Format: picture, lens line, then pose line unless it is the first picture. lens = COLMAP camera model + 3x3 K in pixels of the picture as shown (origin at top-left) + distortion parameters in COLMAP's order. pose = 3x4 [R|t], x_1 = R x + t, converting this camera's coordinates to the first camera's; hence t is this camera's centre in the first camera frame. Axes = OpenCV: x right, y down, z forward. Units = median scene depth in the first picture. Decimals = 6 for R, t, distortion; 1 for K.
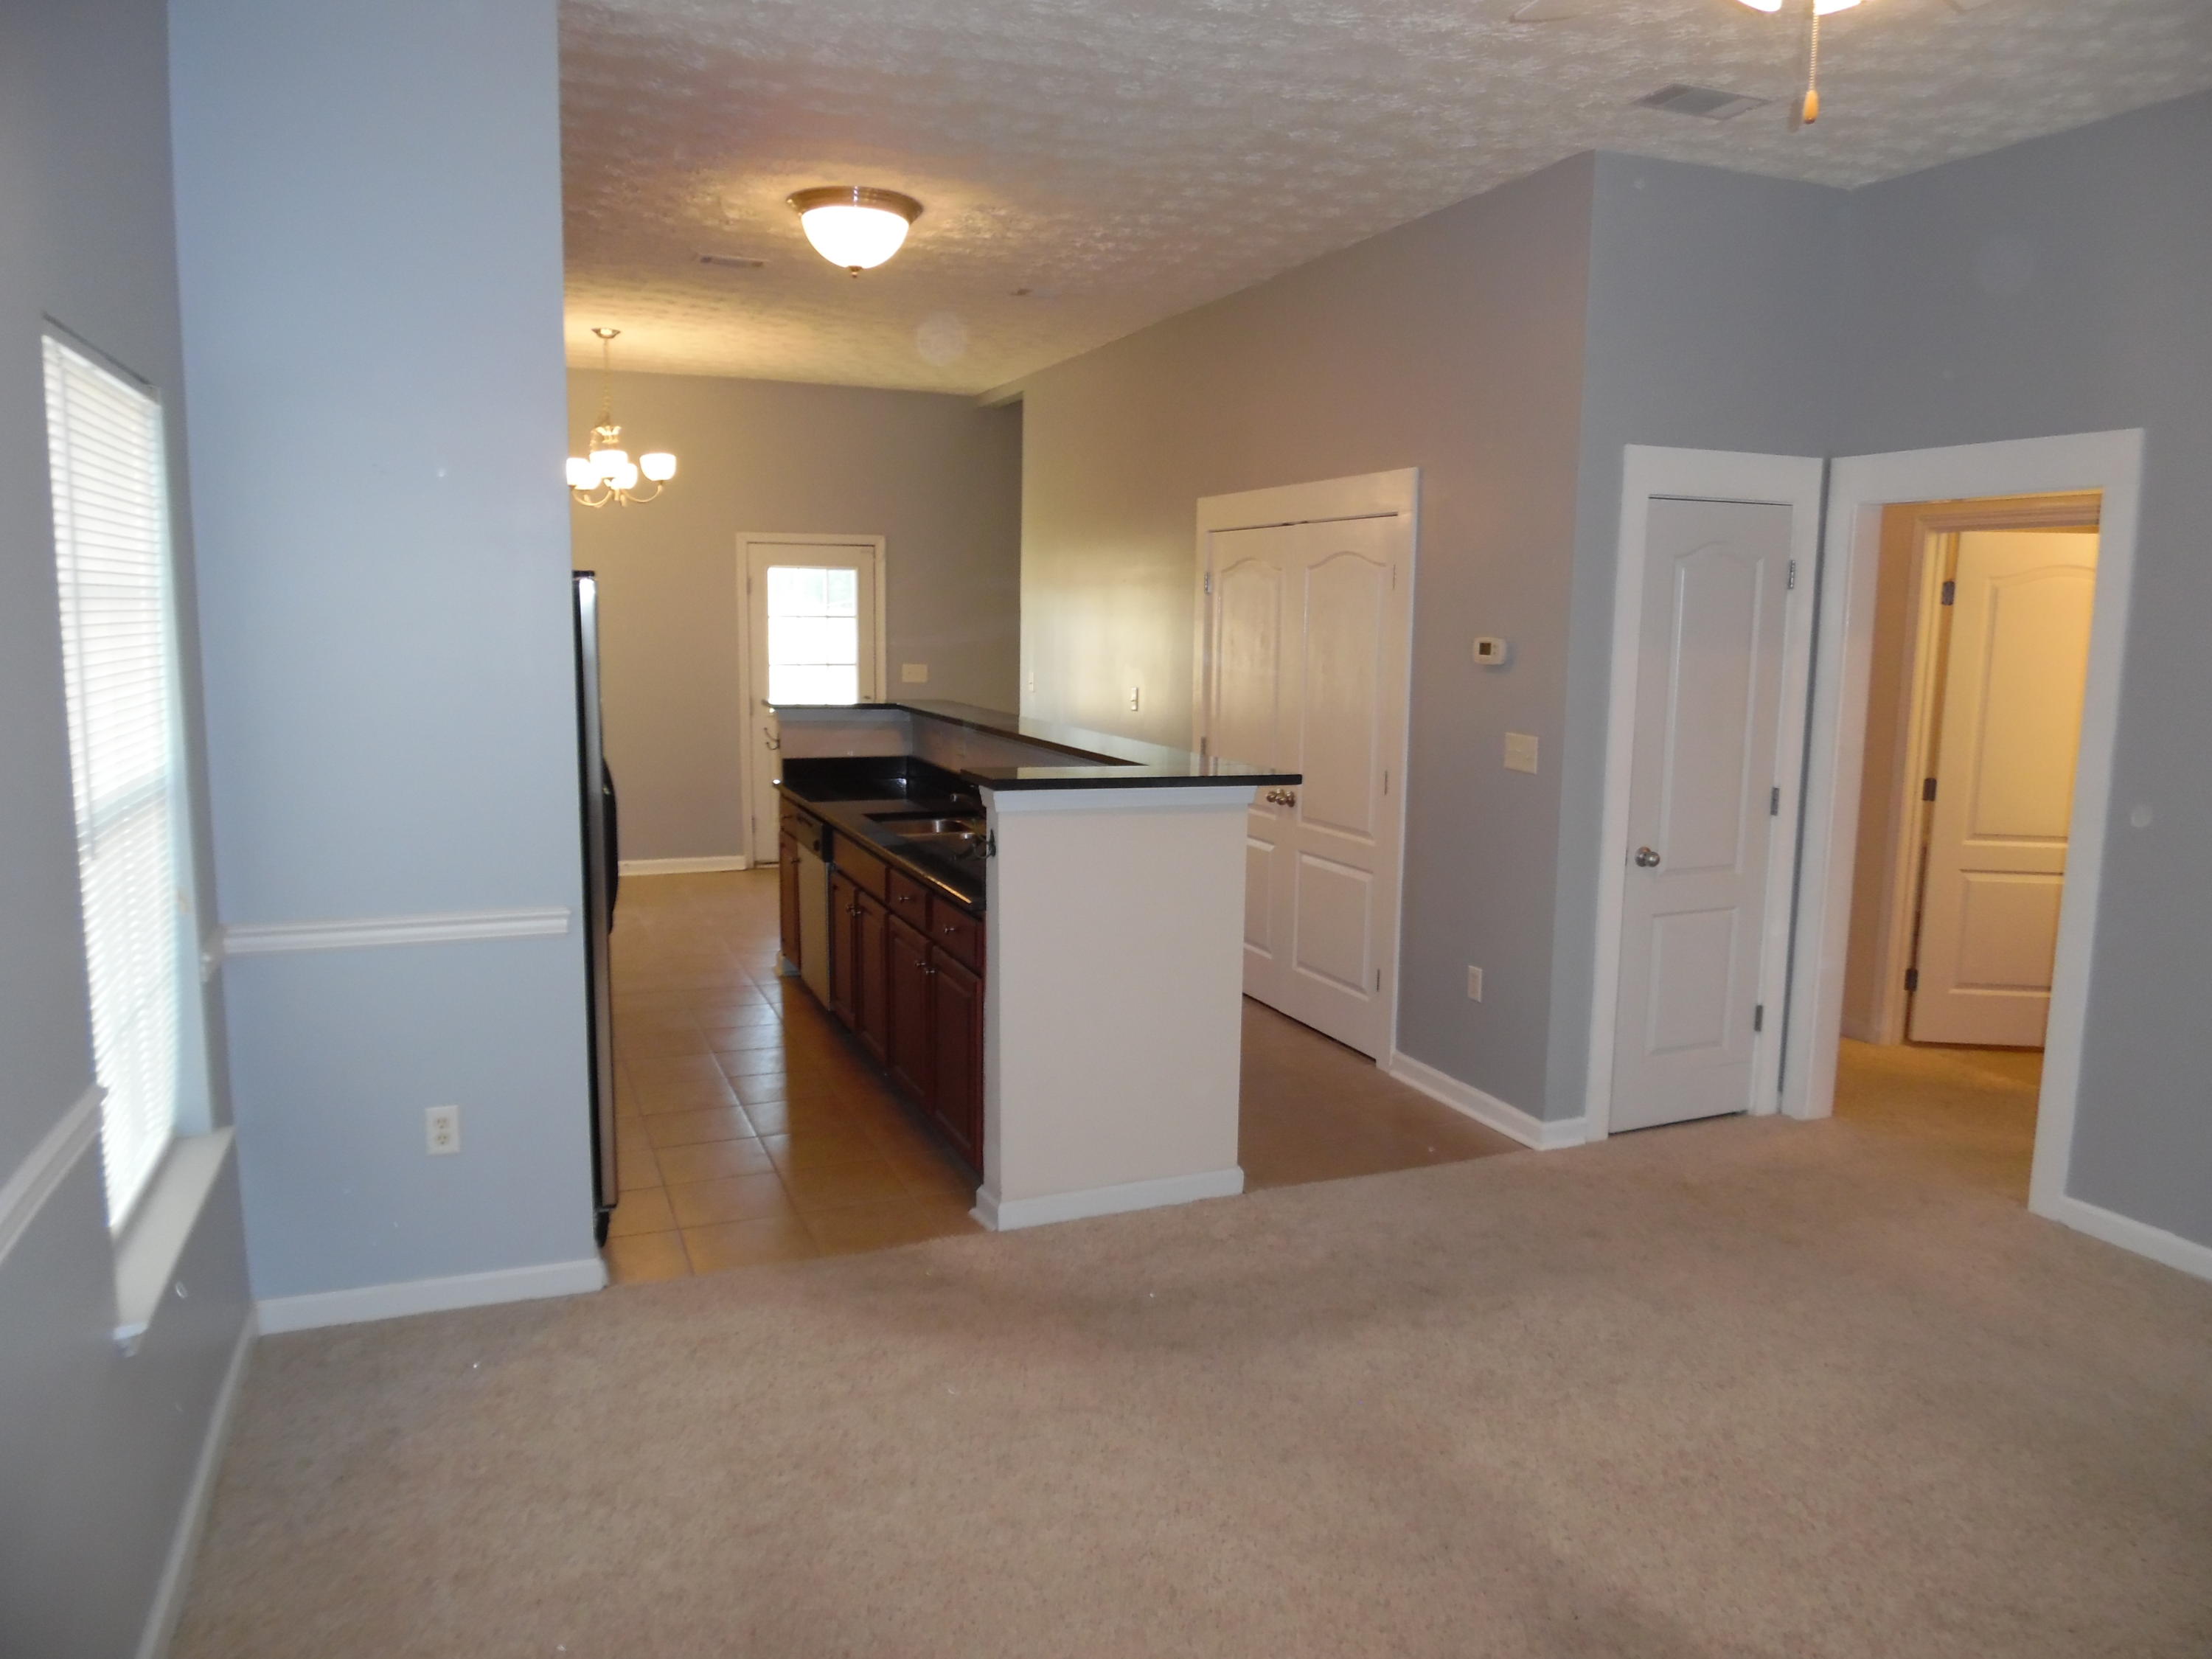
lens RADIAL K [[1532.4, 0, 1125.1], [0, 1532.4, 829.0], [0, 0, 1]] dist [-0.031949, -0.003189]
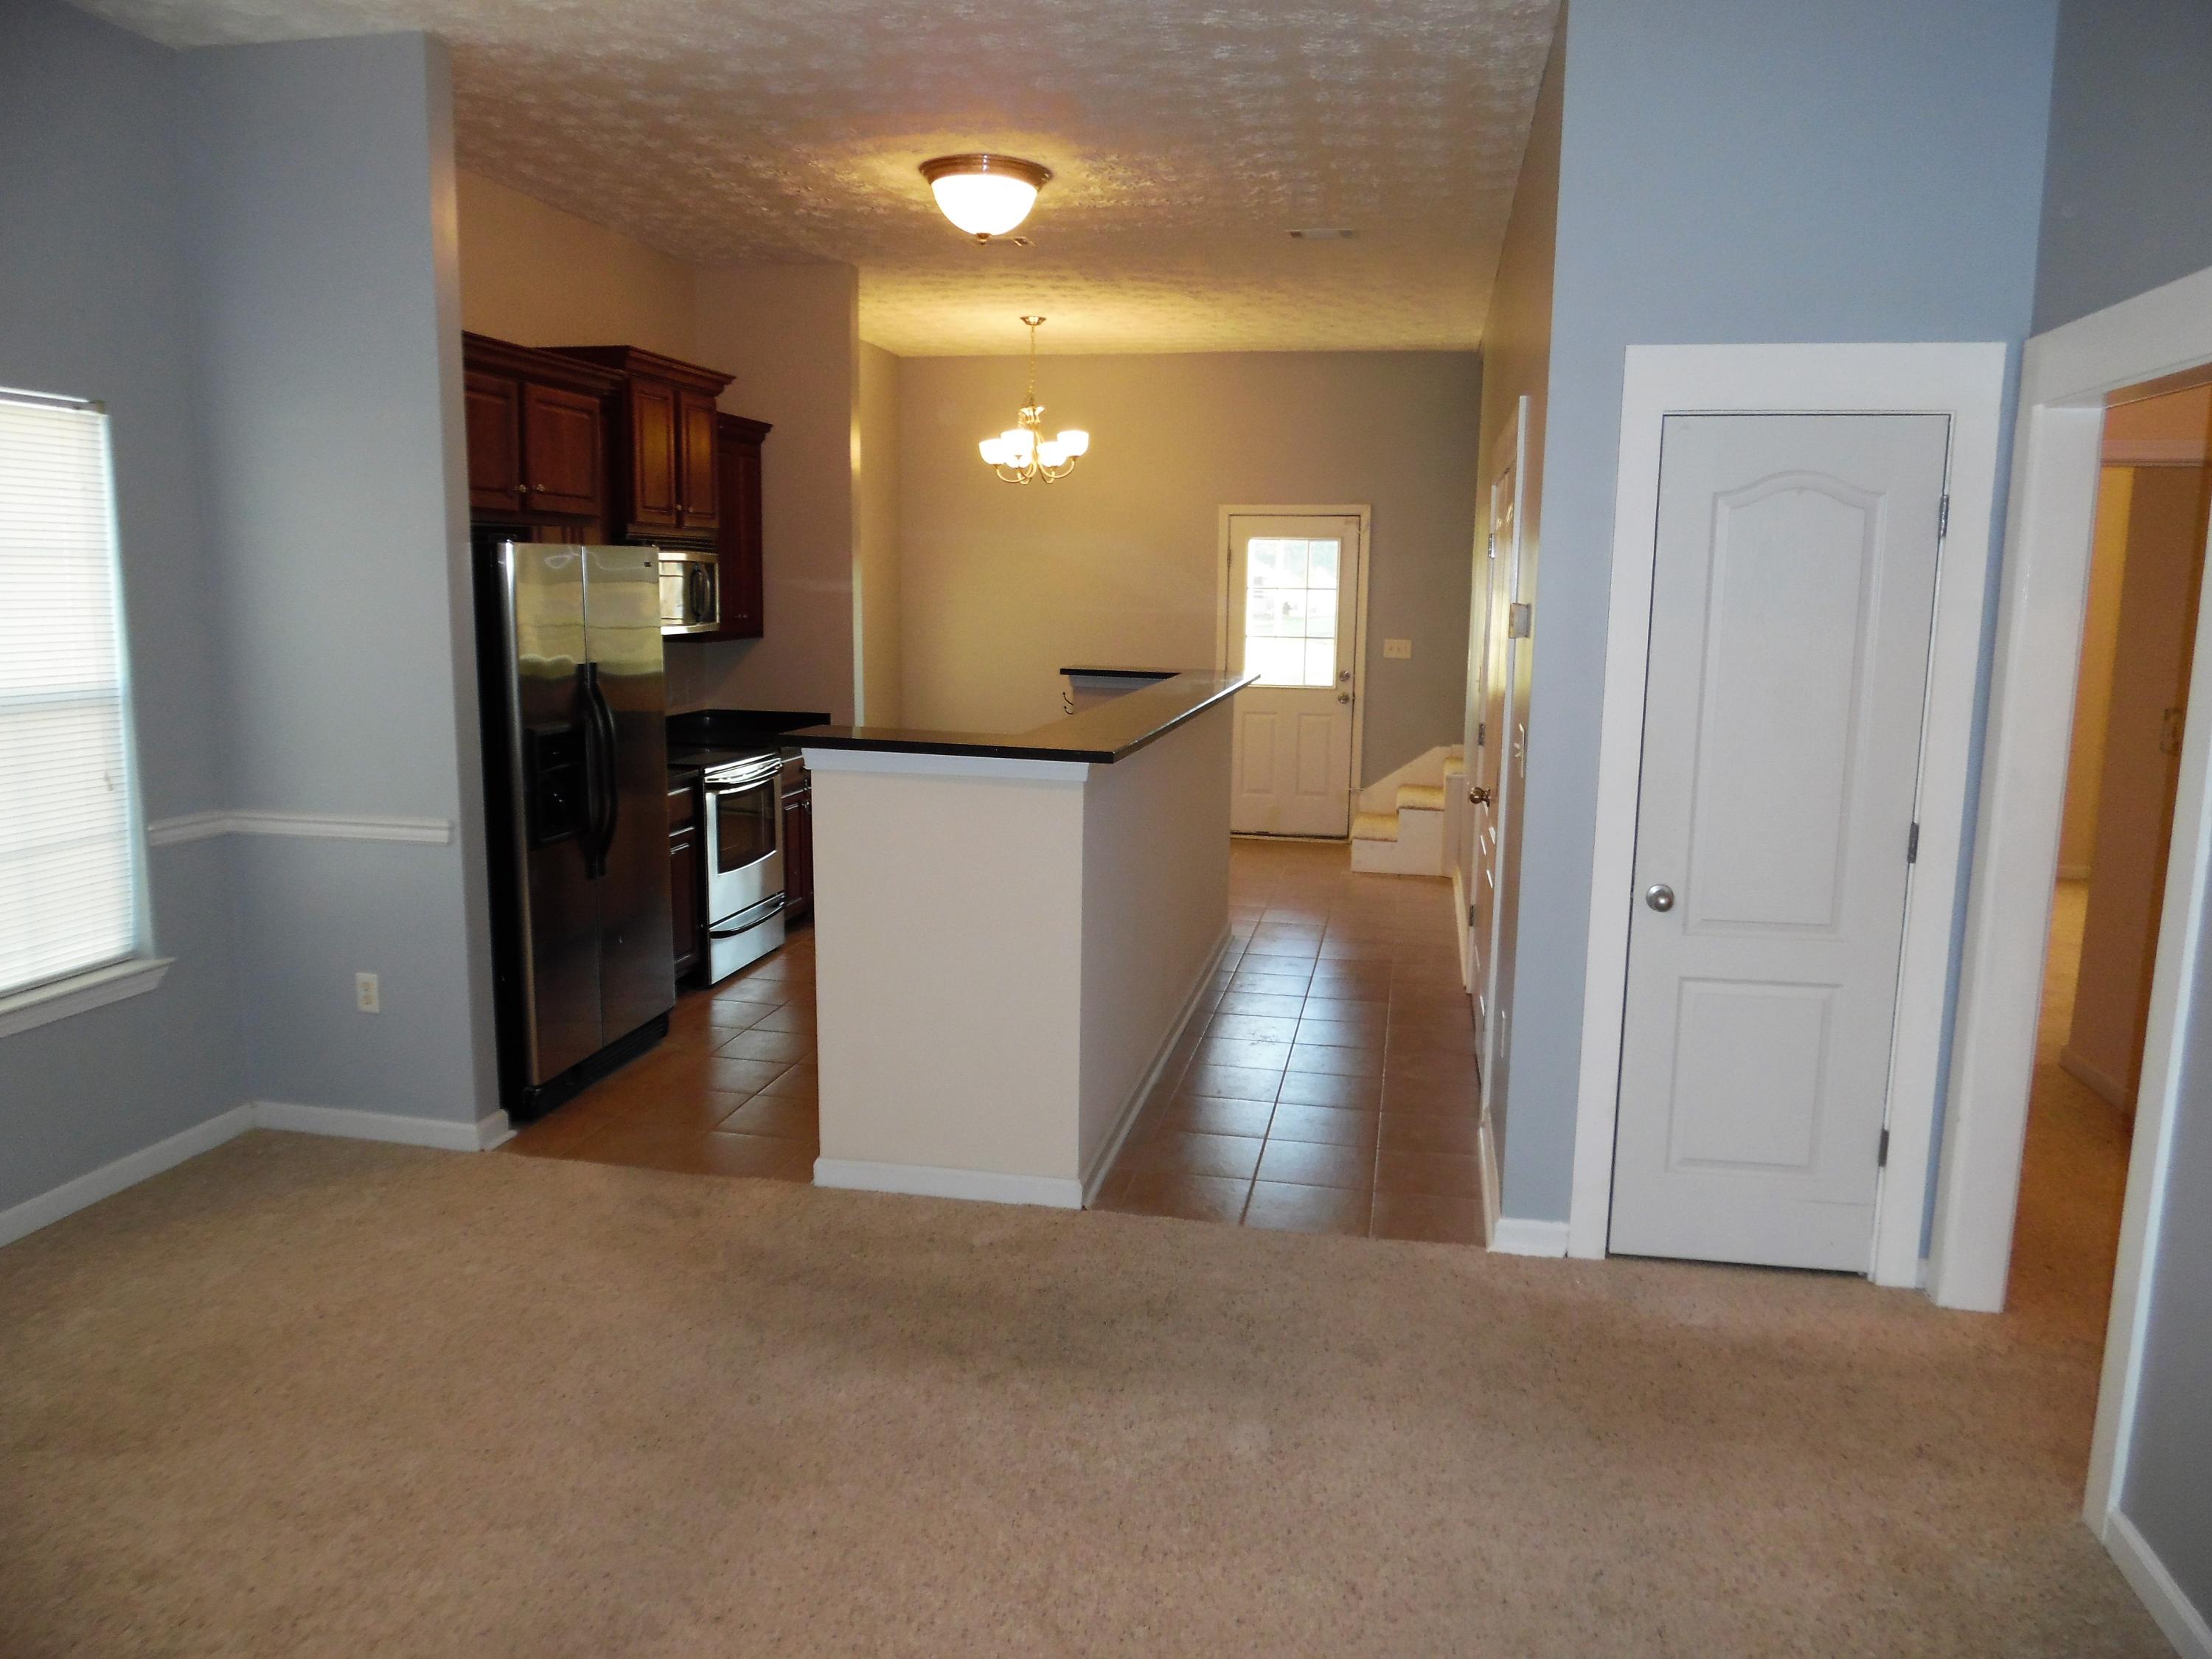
lens RADIAL K [[1532.4, 0, 1116.6], [0, 1532.4, 823.8], [0, 0, 1]] dist [-0.031949, -0.003189]
pose [[0.830535, 0.087008, -0.550128, 0.491526], [-0.082629, 0.996041, 0.032788, -0.019039], [0.550802, 0.018225, 0.834437, 0.211469]]
